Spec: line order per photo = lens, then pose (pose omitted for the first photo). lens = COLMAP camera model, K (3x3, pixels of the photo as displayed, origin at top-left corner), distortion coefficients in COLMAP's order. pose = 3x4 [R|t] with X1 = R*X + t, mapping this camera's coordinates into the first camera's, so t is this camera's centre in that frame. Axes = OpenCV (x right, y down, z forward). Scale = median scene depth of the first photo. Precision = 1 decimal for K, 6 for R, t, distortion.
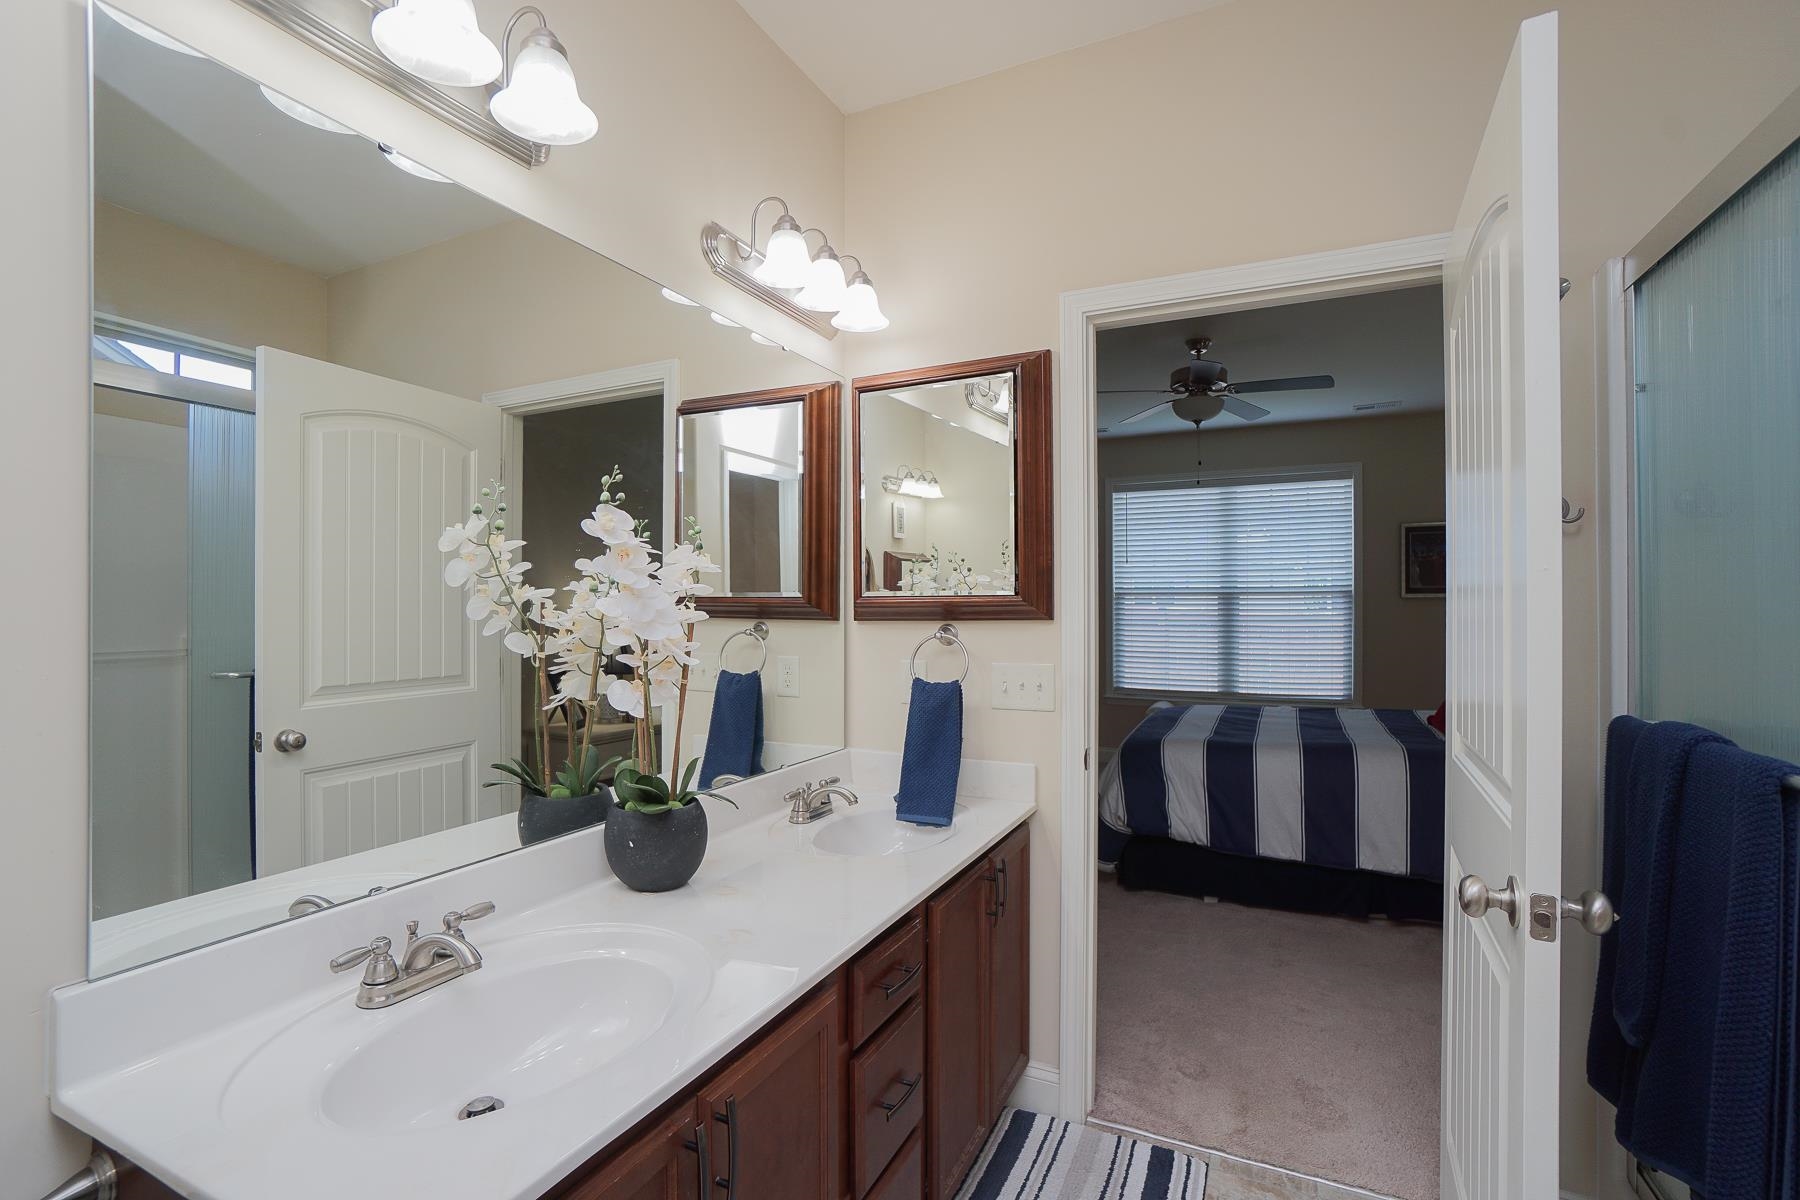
lens RADIAL K [[858.9, 0, 893.7], [0, 858.9, 610.8], [0, 0, 1]] dist [-0.001590, -0.000102]
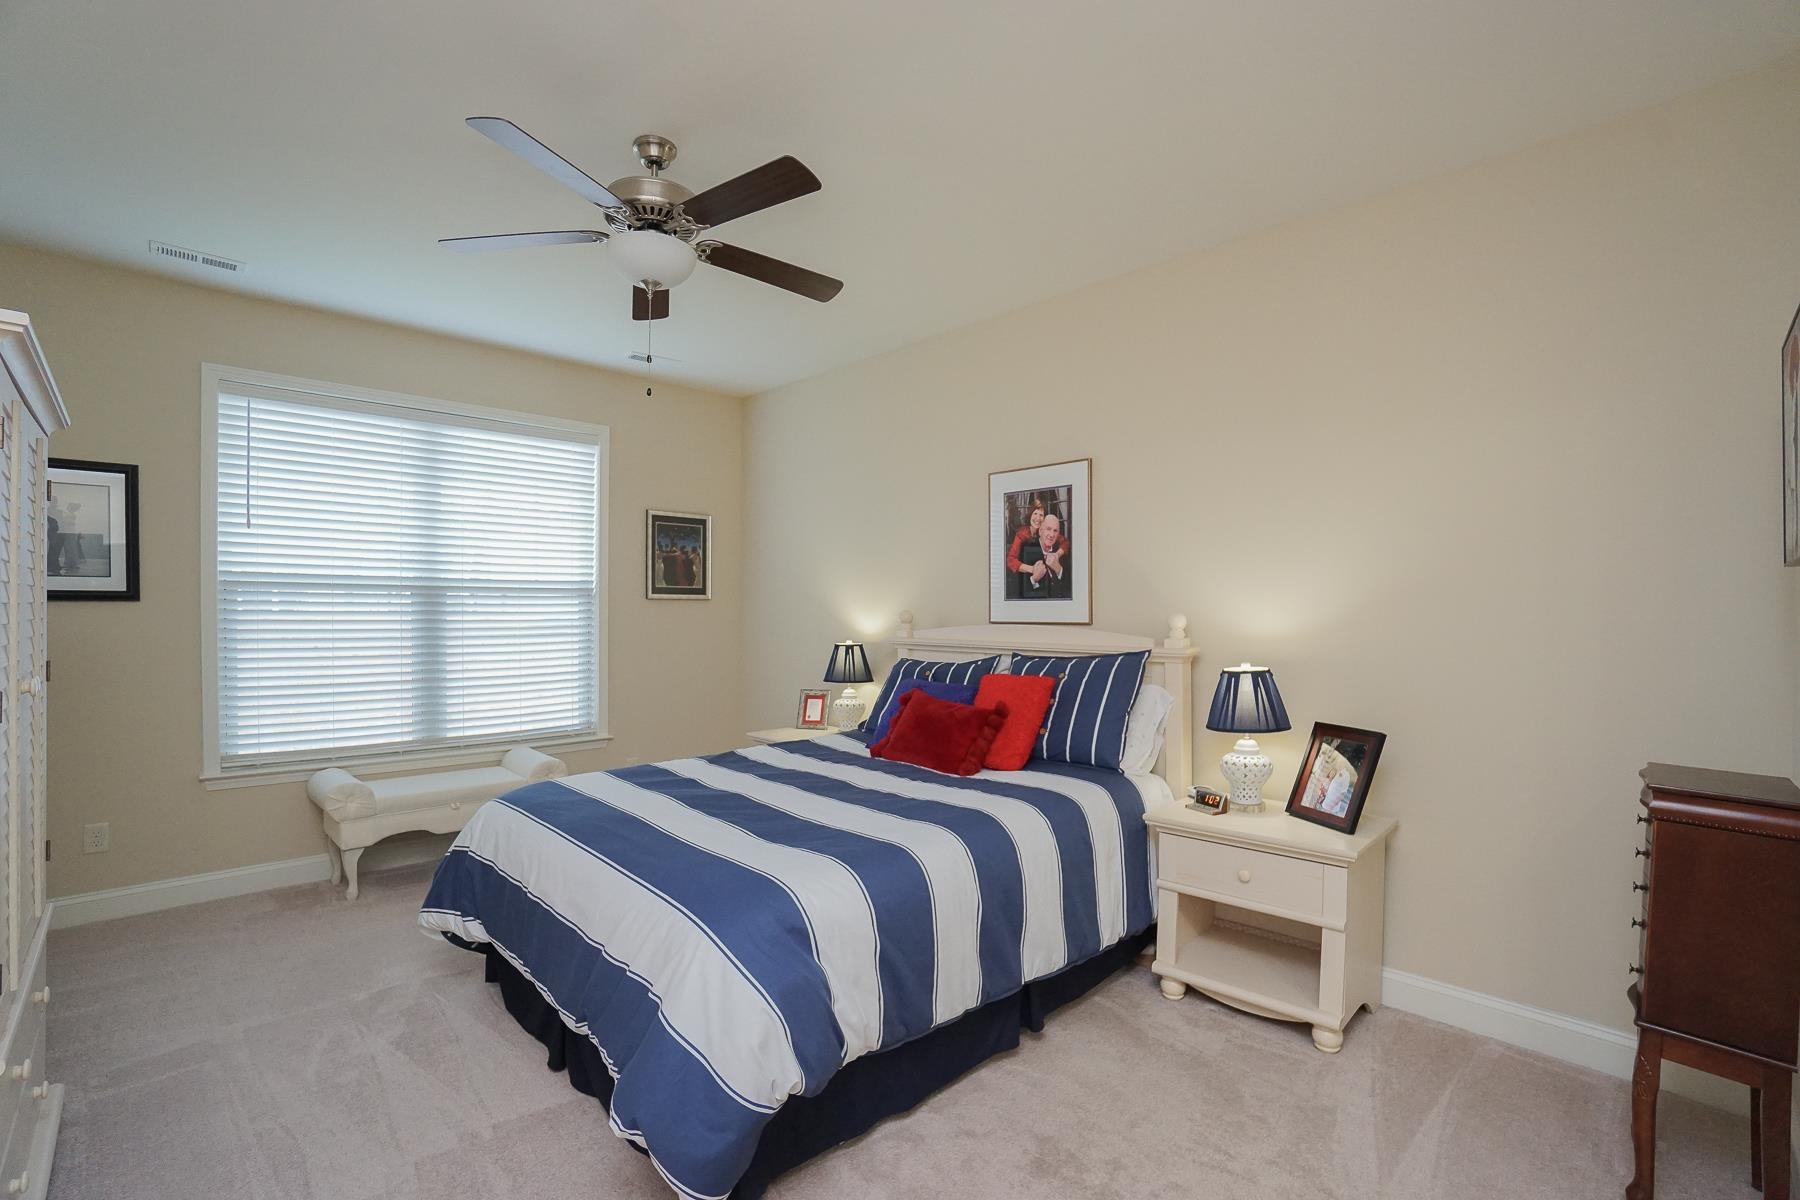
lens RADIAL K [[858.9, 0, 893.7], [0, 858.9, 610.8], [0, 0, 1]] dist [-0.001590, -0.000102]
pose [[0.388200, 0.001629, 0.921574, -0.081654], [-0.004890, 0.999988, 0.000292, -0.004747], [-0.921562, -0.004620, 0.388204, 0.440703]]
